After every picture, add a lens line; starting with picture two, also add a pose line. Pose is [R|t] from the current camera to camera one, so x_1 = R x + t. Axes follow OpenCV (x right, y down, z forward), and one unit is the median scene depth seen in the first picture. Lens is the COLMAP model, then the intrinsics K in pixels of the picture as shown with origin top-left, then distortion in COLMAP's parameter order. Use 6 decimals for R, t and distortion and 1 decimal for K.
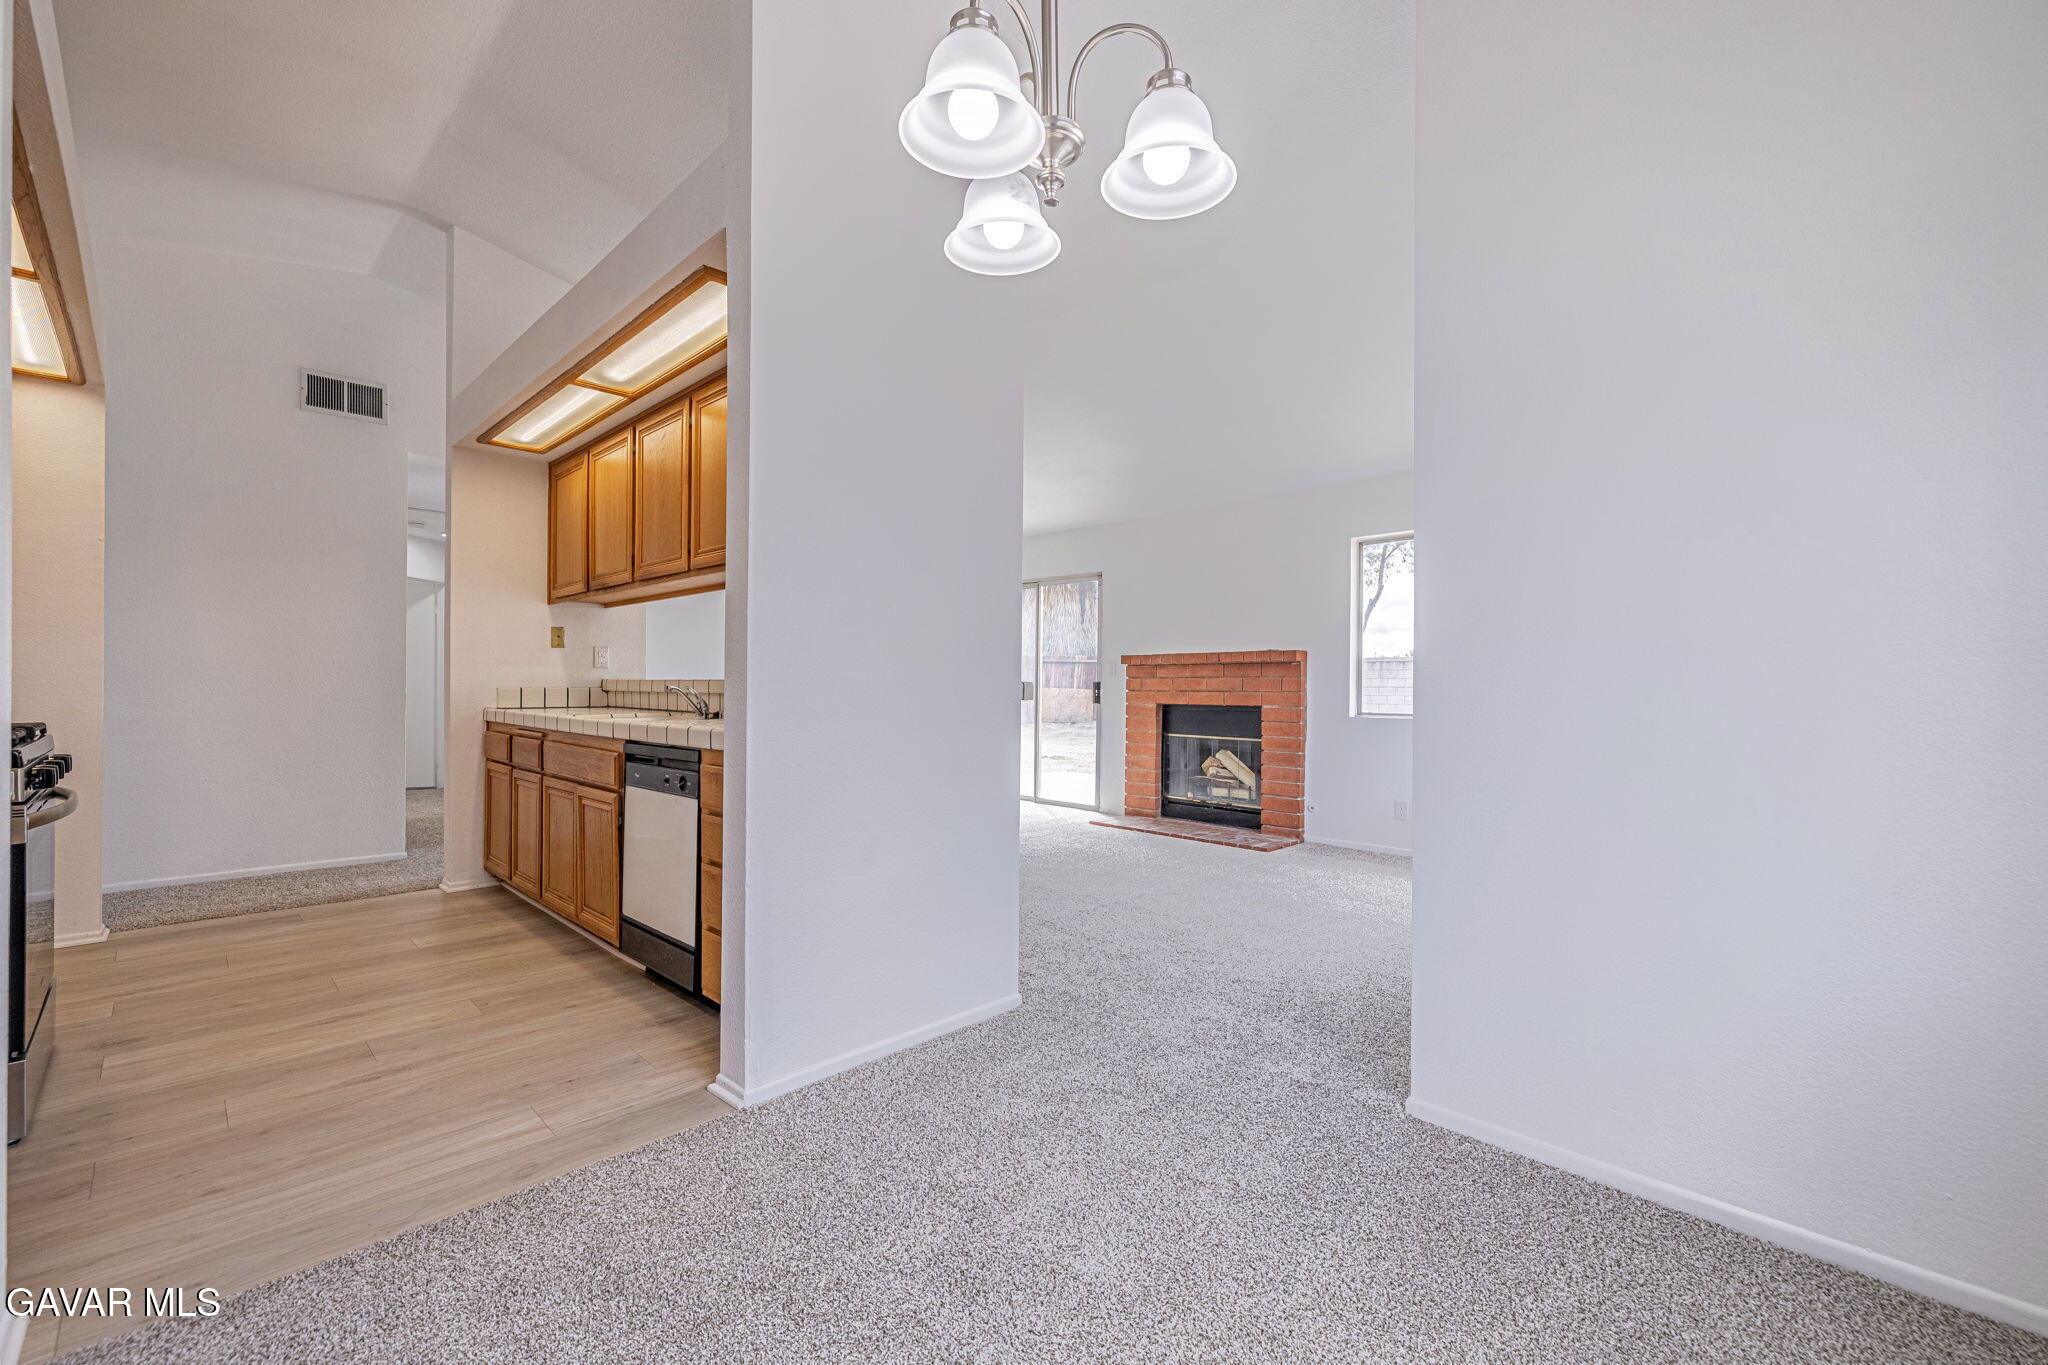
lens RADIAL K [[861.9, 0, 1024.0], [0, 861.9, 682.5], [0, 0, 1]] dist [-0.001111, -0.000300]
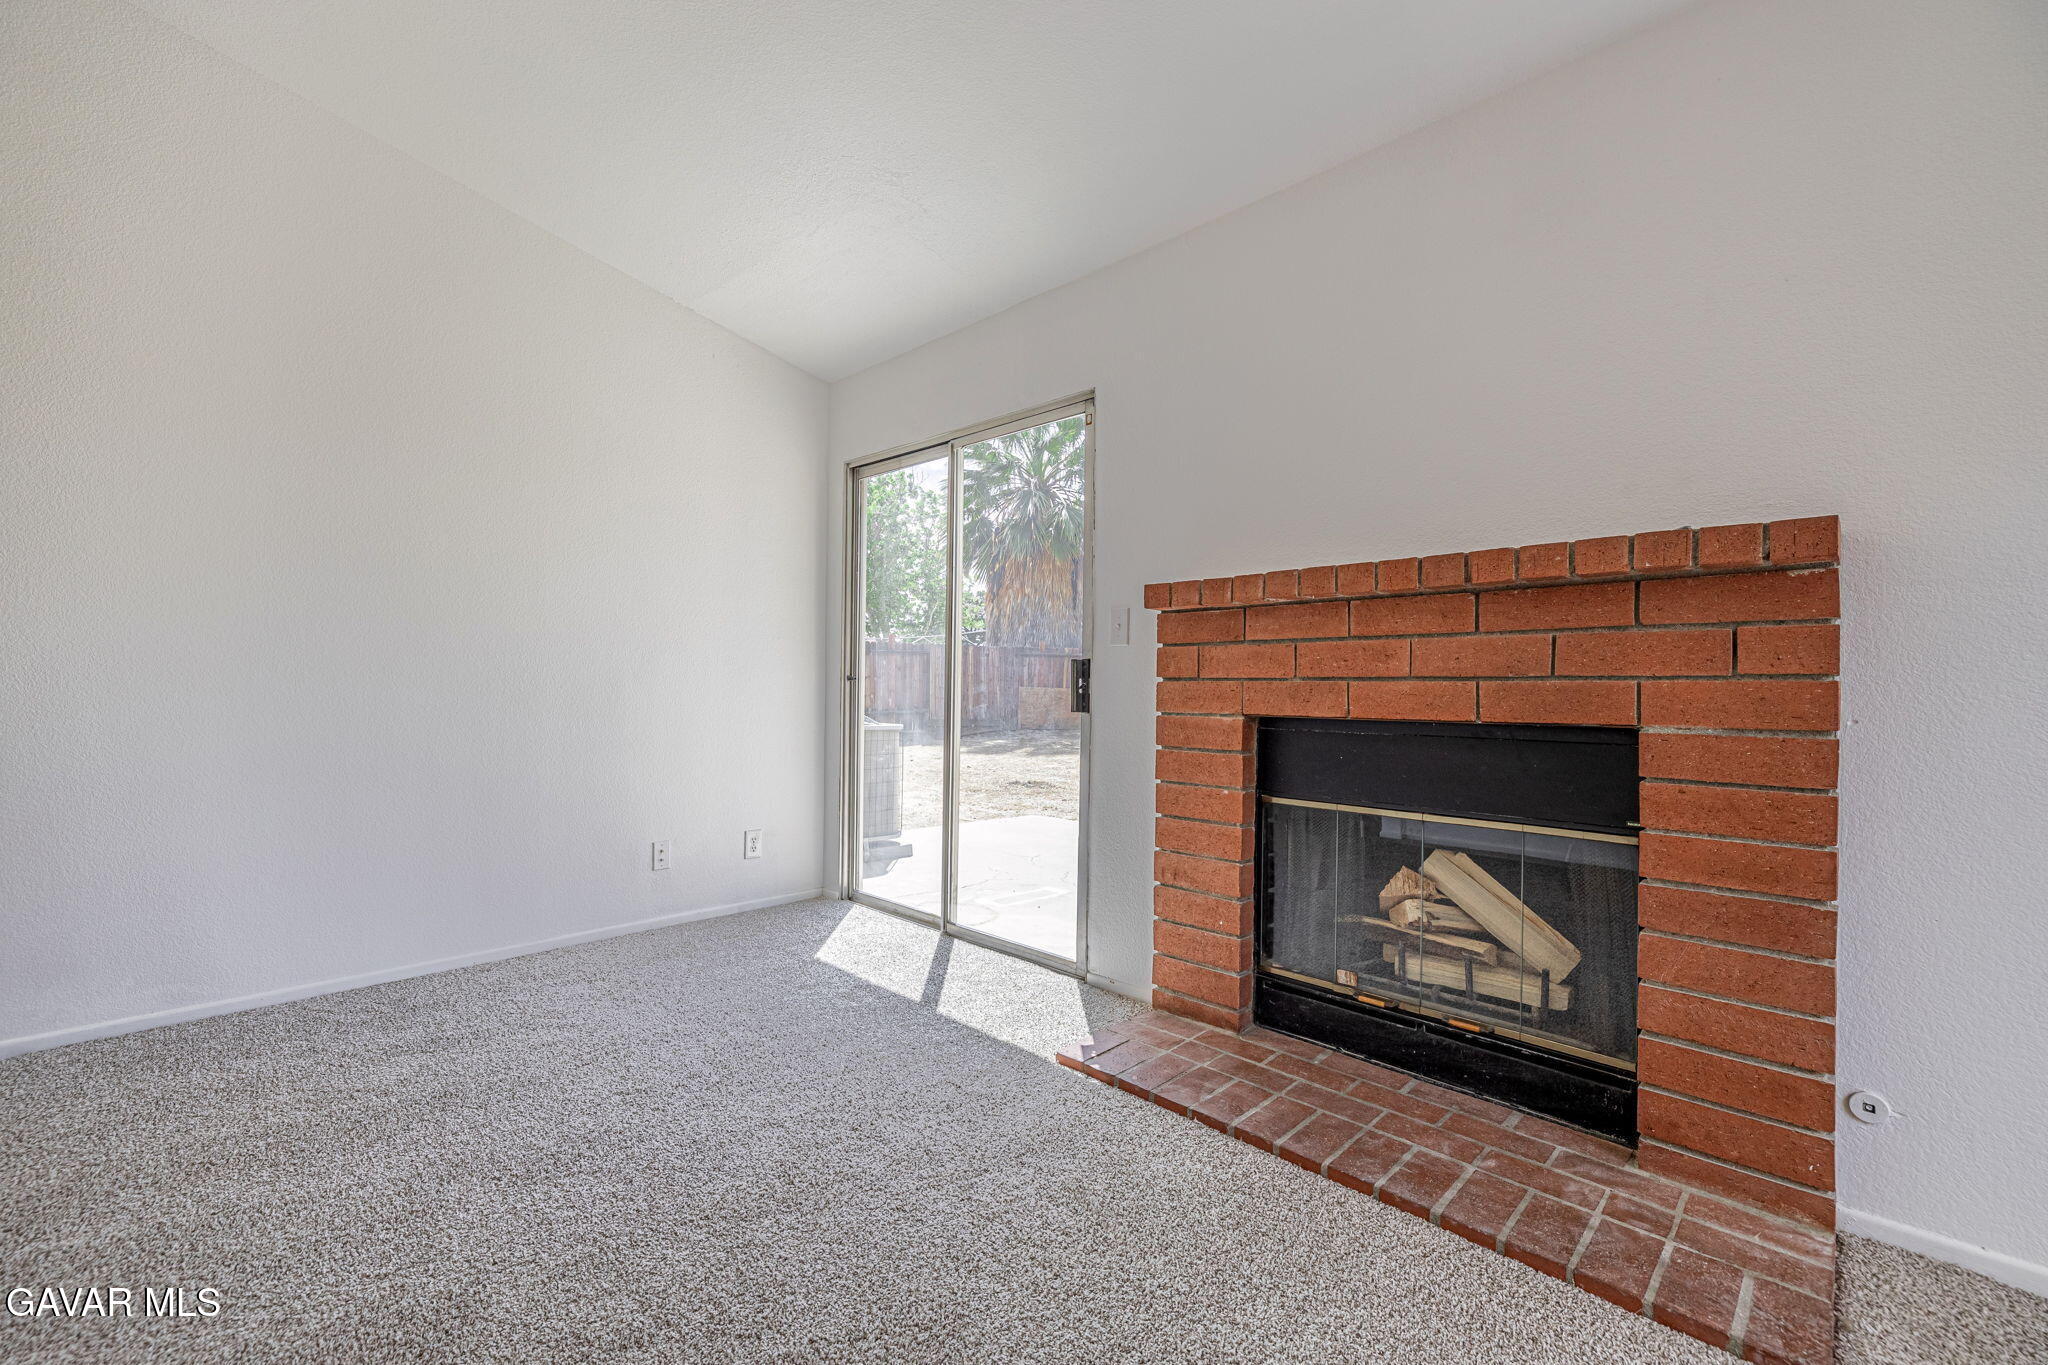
lens RADIAL K [[861.9, 0, 1024.0], [0, 861.9, 682.5], [0, 0, 1]] dist [-0.001111, -0.000300]
pose [[0.999988, 0.001568, 0.004556, 0.060904], [-0.001560, 0.999997, -0.001777, 0.011929], [-0.004558, 0.001770, 0.999988, 0.649268]]
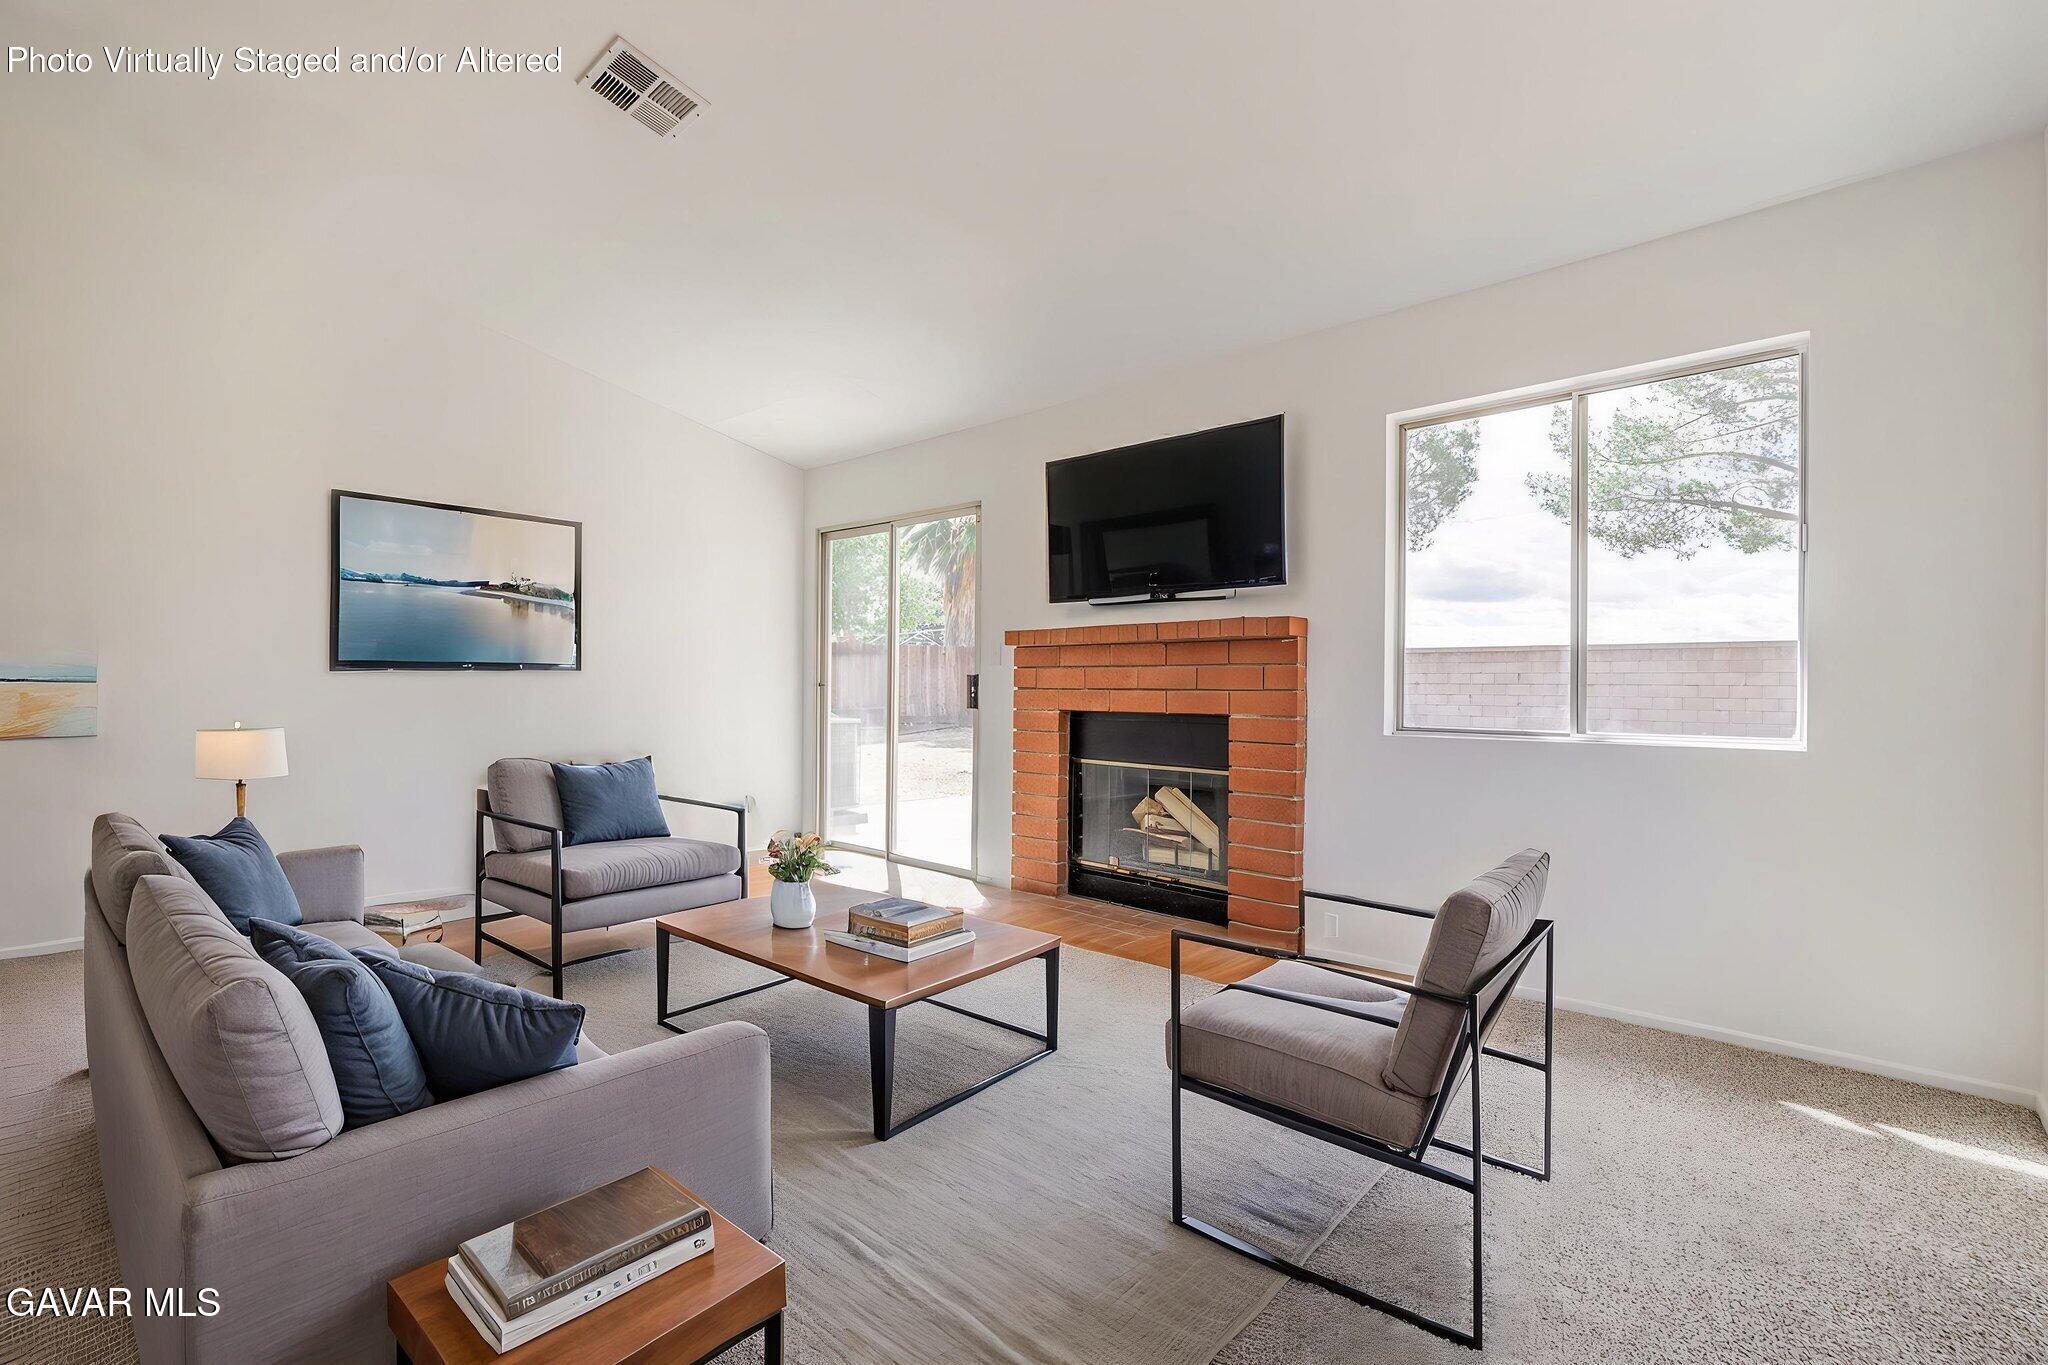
lens RADIAL K [[913.8, 0, 1024.0], [0, 913.8, 682.5], [0, 0, 1]] dist [-0.001141, -0.000132]
pose [[0.999284, -0.000299, 0.037839, 0.105550], [0.000192, 0.999996, 0.002837, 0.003423], [-0.037840, -0.002828, 0.999280, 0.359949]]
